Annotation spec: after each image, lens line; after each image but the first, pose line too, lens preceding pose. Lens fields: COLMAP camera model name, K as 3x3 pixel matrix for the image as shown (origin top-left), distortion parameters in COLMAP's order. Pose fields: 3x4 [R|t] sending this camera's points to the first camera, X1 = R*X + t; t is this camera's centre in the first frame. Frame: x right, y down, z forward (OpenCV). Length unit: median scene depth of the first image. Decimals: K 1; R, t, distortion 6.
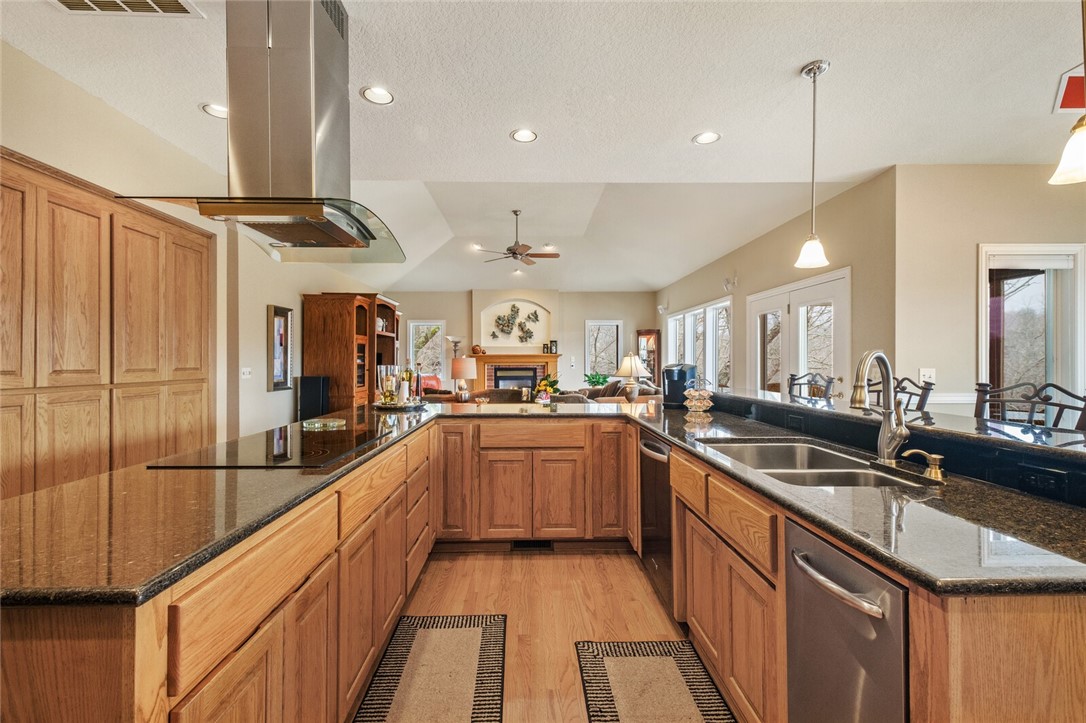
lens RADIAL K [[472.8, 0, 537.7], [0, 472.8, 362.7], [0, 0, 1]] dist [0.001654, 0.000273]
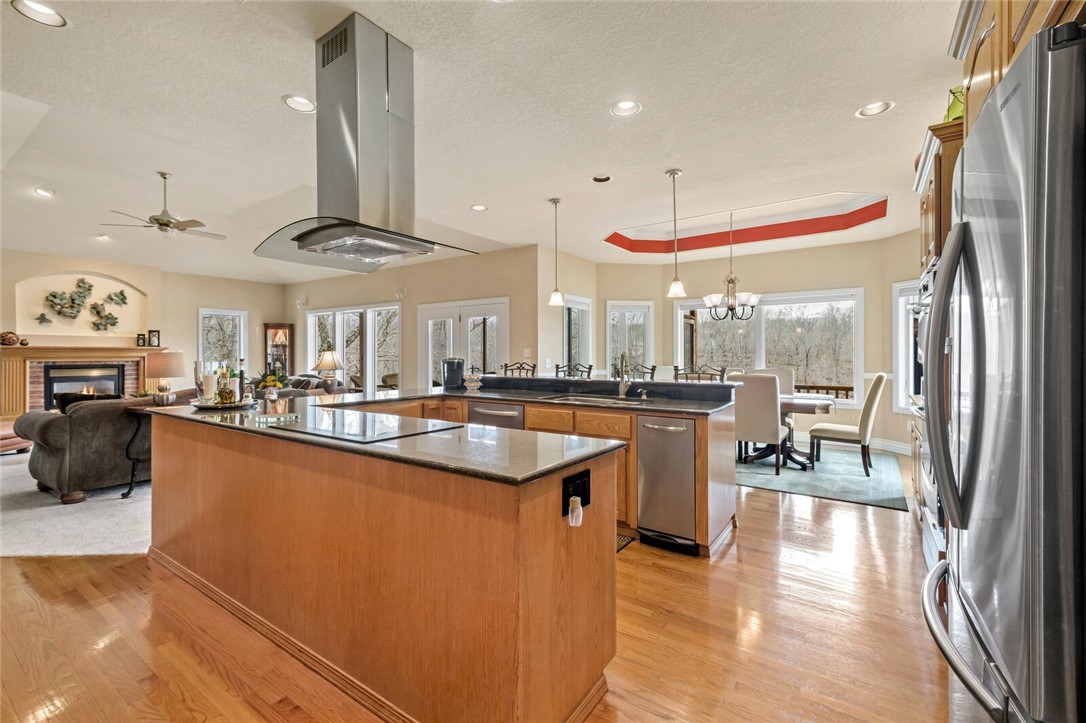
lens RADIAL K [[472.8, 0, 546.3], [0, 472.8, 356.4], [0, 0, 1]] dist [0.001654, 0.000273]
pose [[0.571115, -0.003832, 0.820861, -0.244116], [0.003947, 0.999990, 0.001922, -0.000887], [-0.820861, 0.002143, 0.571125, -0.011532]]
